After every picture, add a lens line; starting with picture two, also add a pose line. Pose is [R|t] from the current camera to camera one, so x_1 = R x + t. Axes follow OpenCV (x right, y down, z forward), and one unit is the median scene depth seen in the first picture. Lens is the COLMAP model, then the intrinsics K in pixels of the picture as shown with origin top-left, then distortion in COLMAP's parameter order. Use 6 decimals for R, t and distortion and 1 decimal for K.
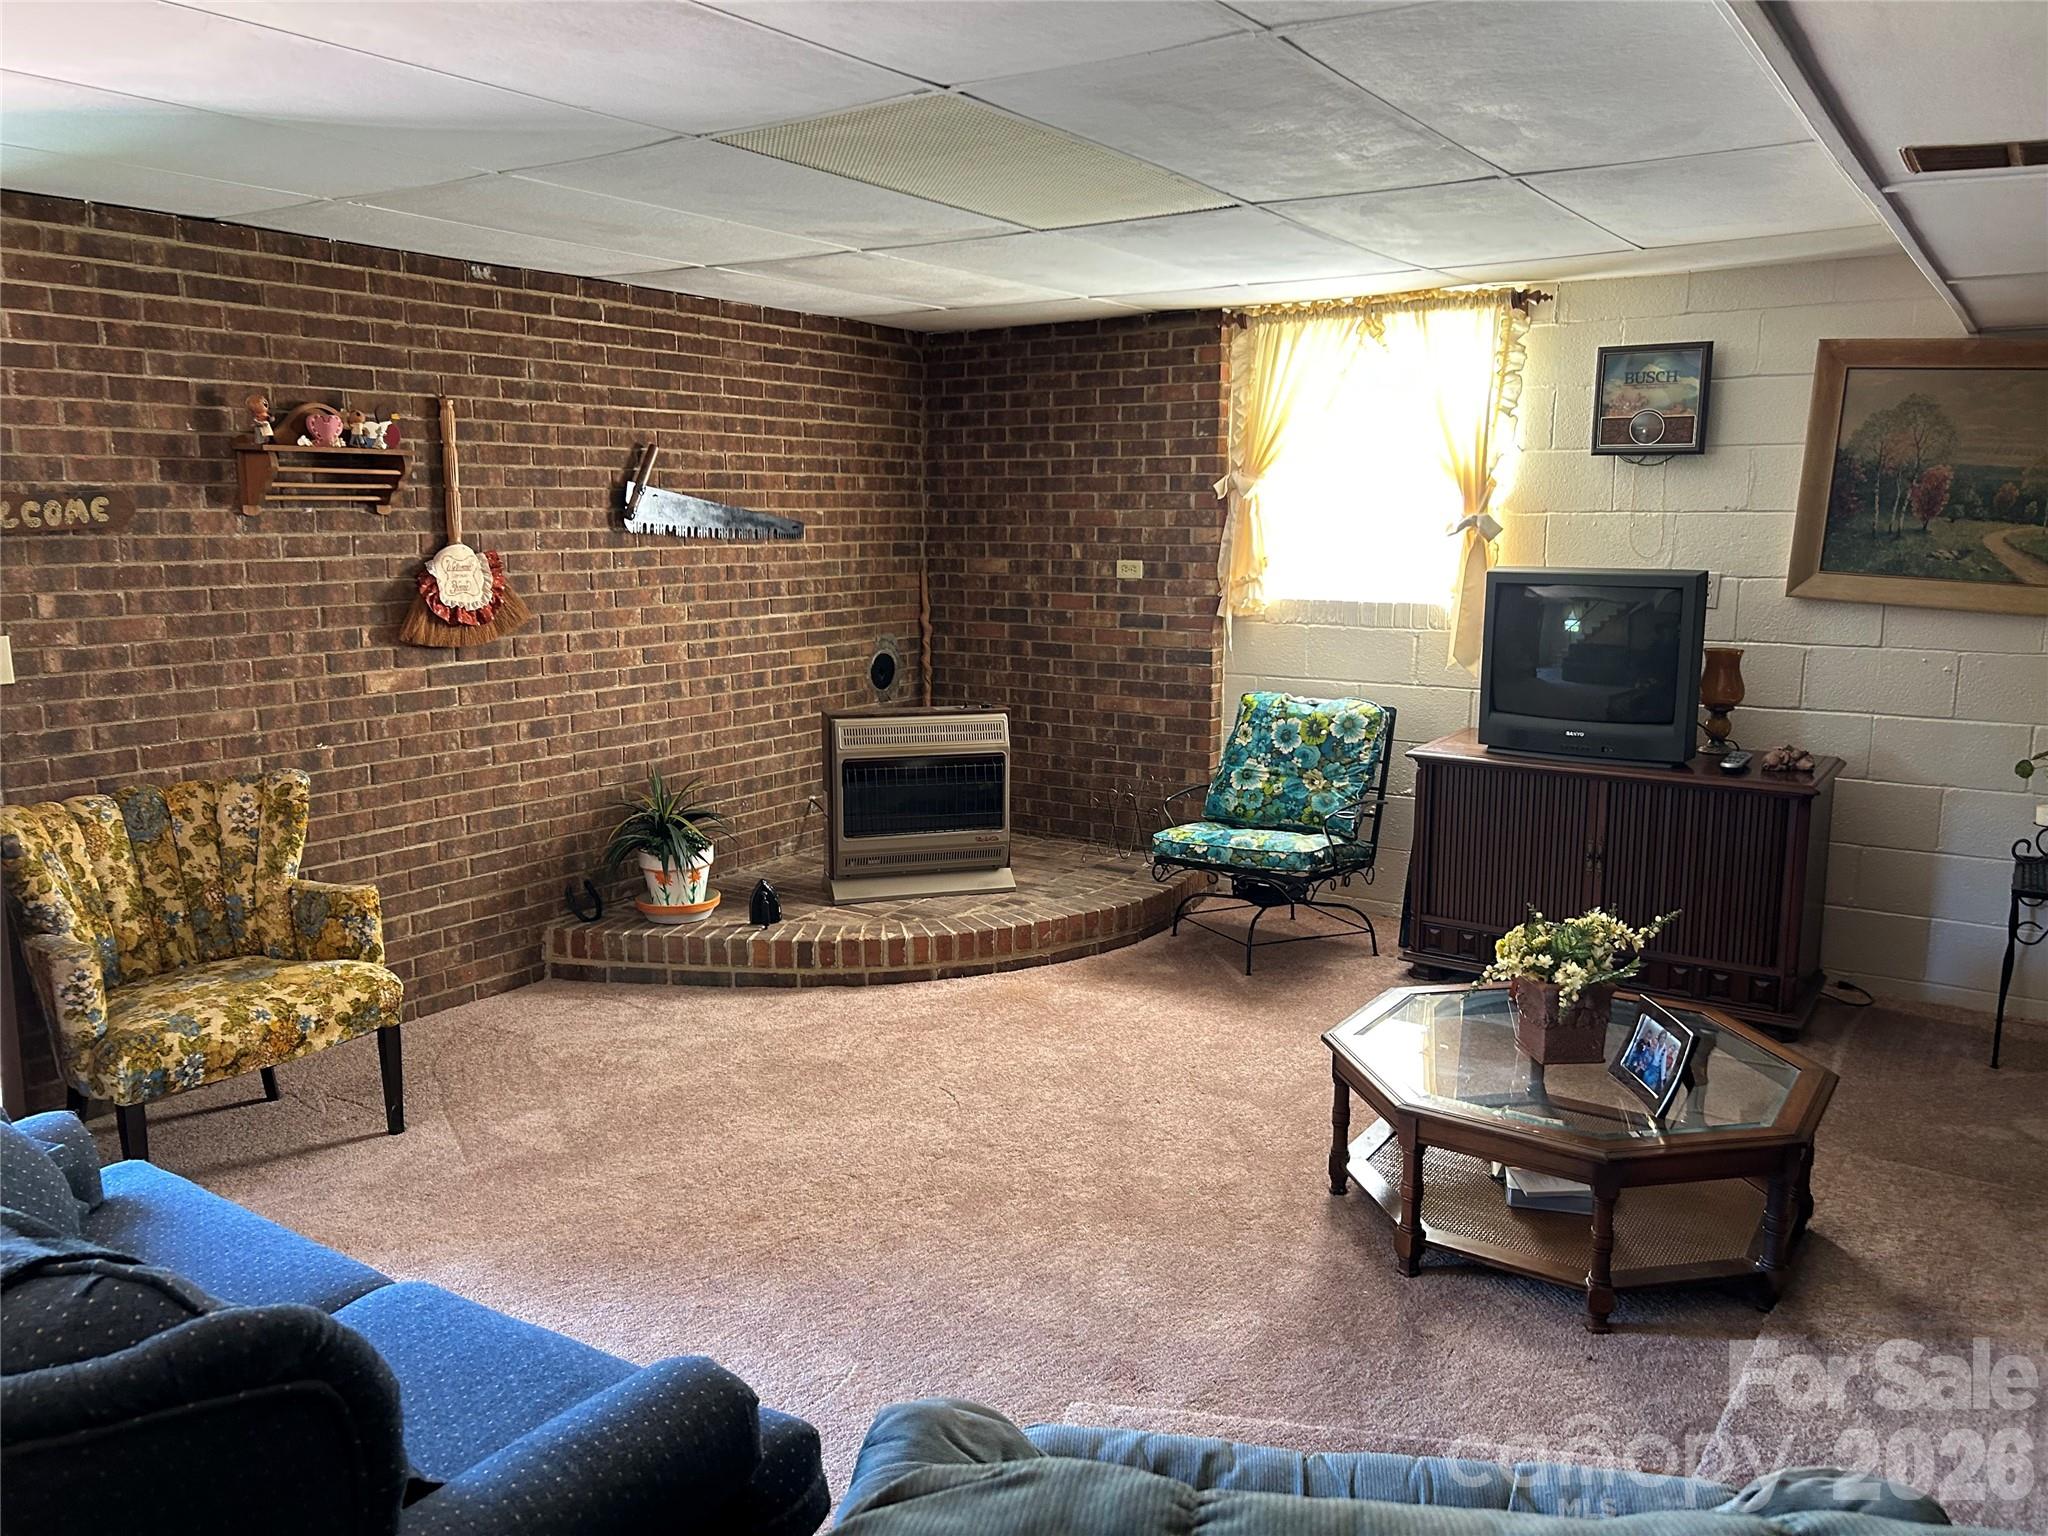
lens RADIAL K [[1523.0, 0, 1022.5], [0, 1523.0, 731.3], [0, 0, 1]] dist [0.011650, 0.013139]
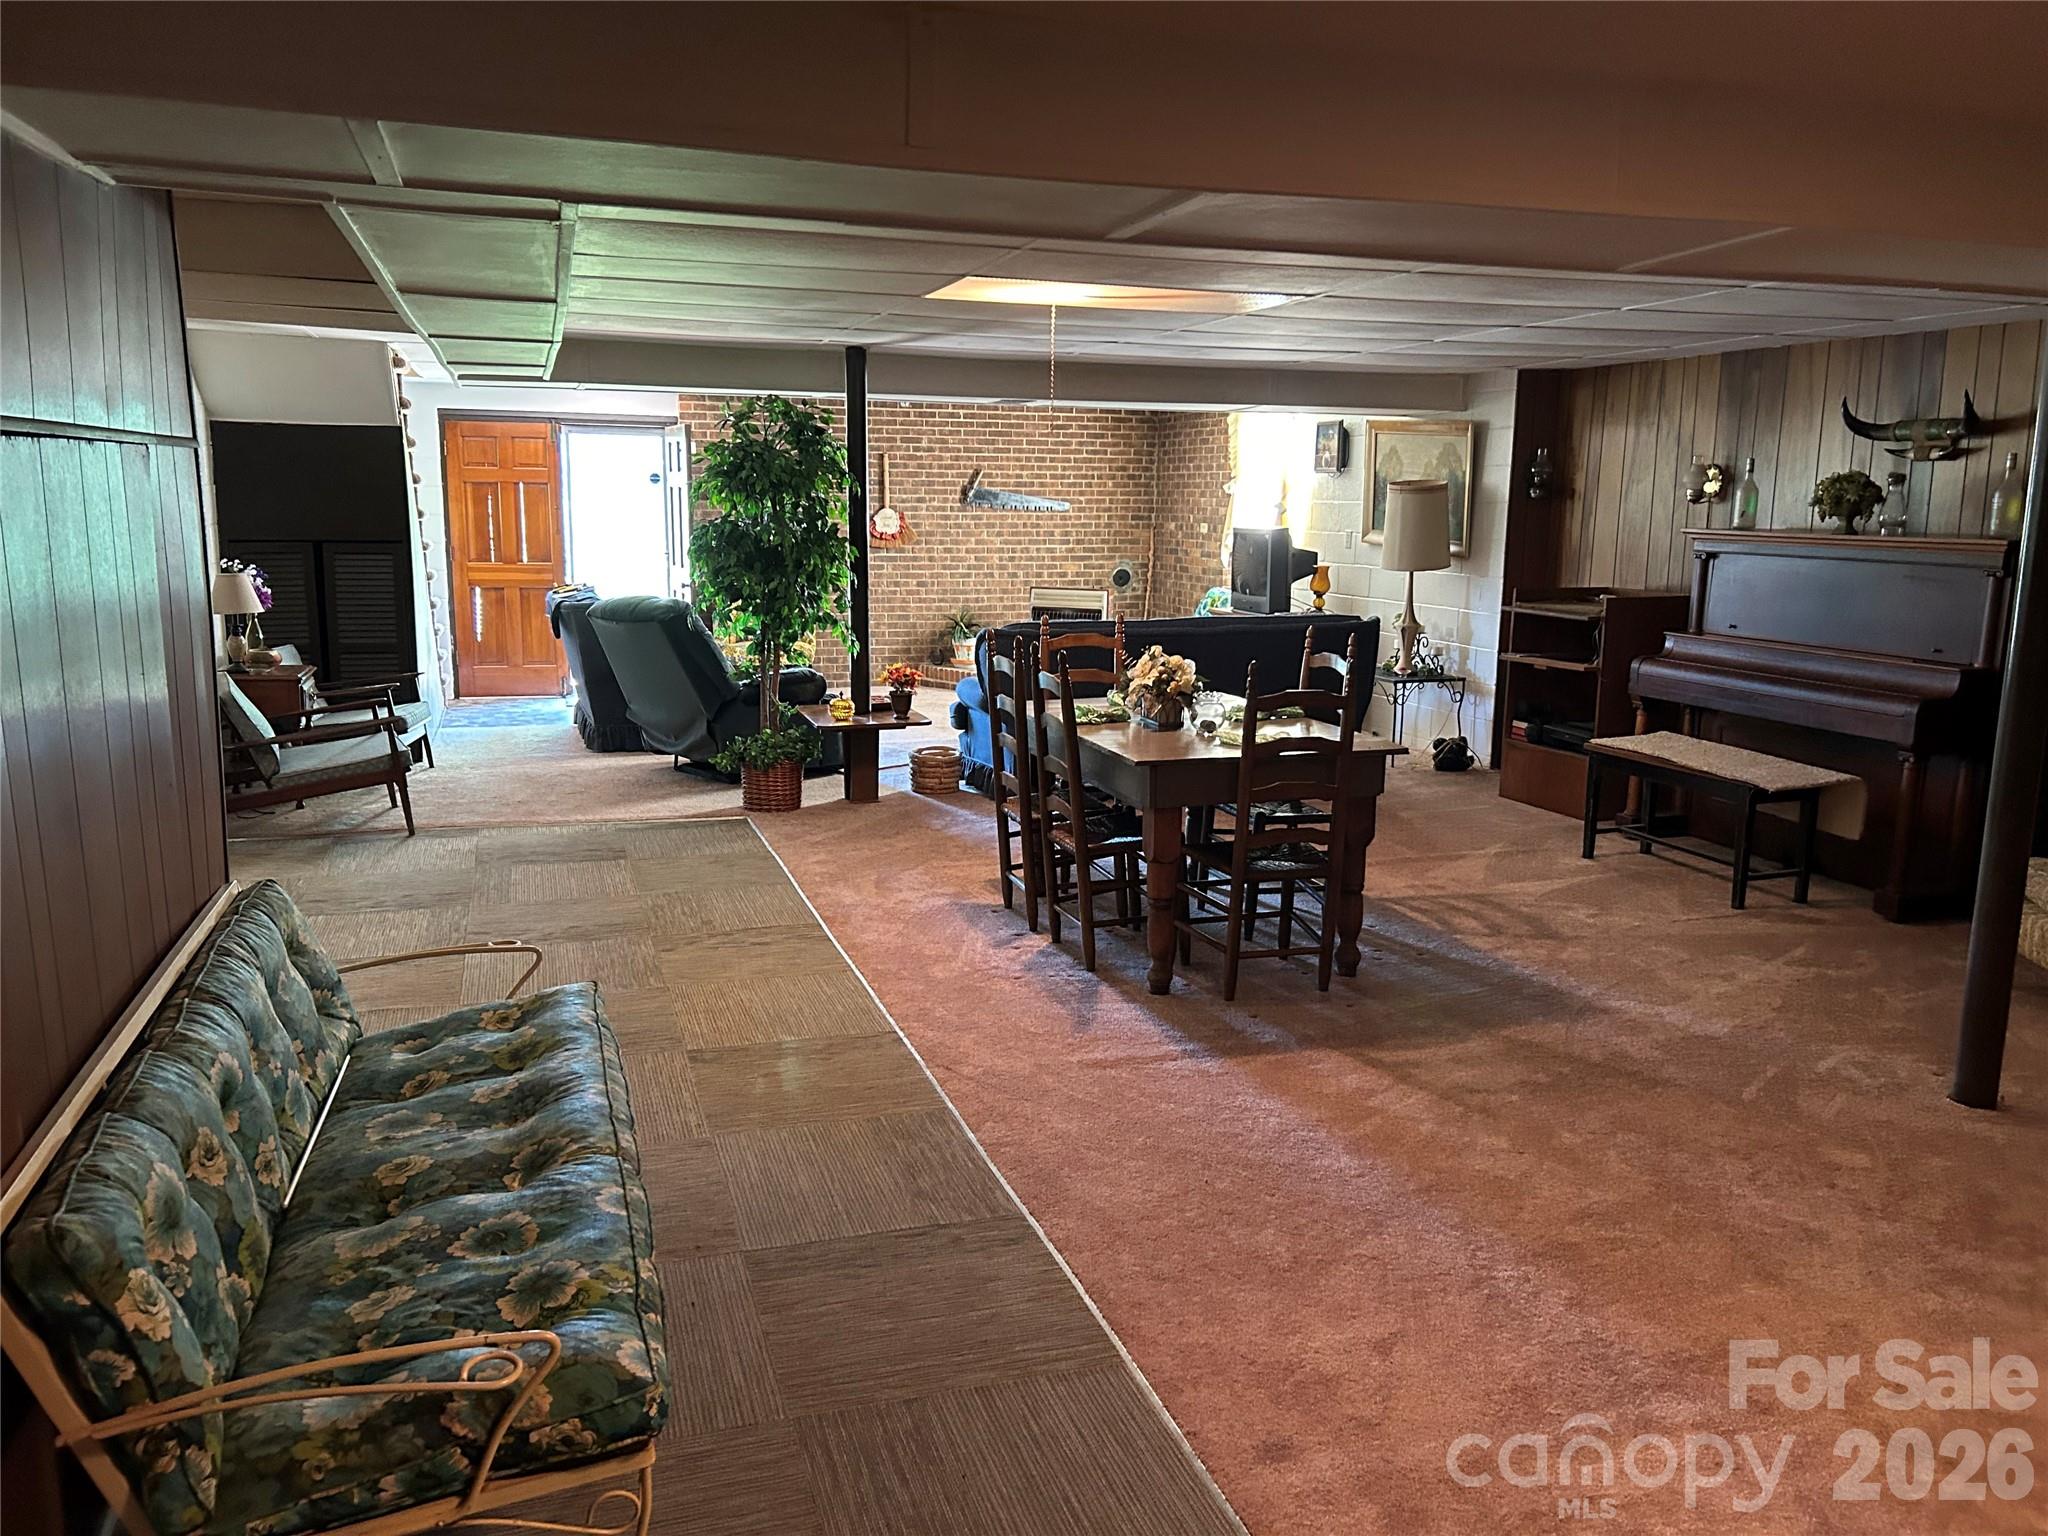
lens RADIAL K [[1523.0, 0, 1021.3], [0, 1523.0, 764.7], [0, 0, 1]] dist [0.011650, 0.013139]
pose [[0.797026, 0.110966, -0.593664, 1.281574], [-0.096217, 0.993751, 0.056574, 0.130886], [0.596232, 0.012029, 0.802722, -0.873031]]
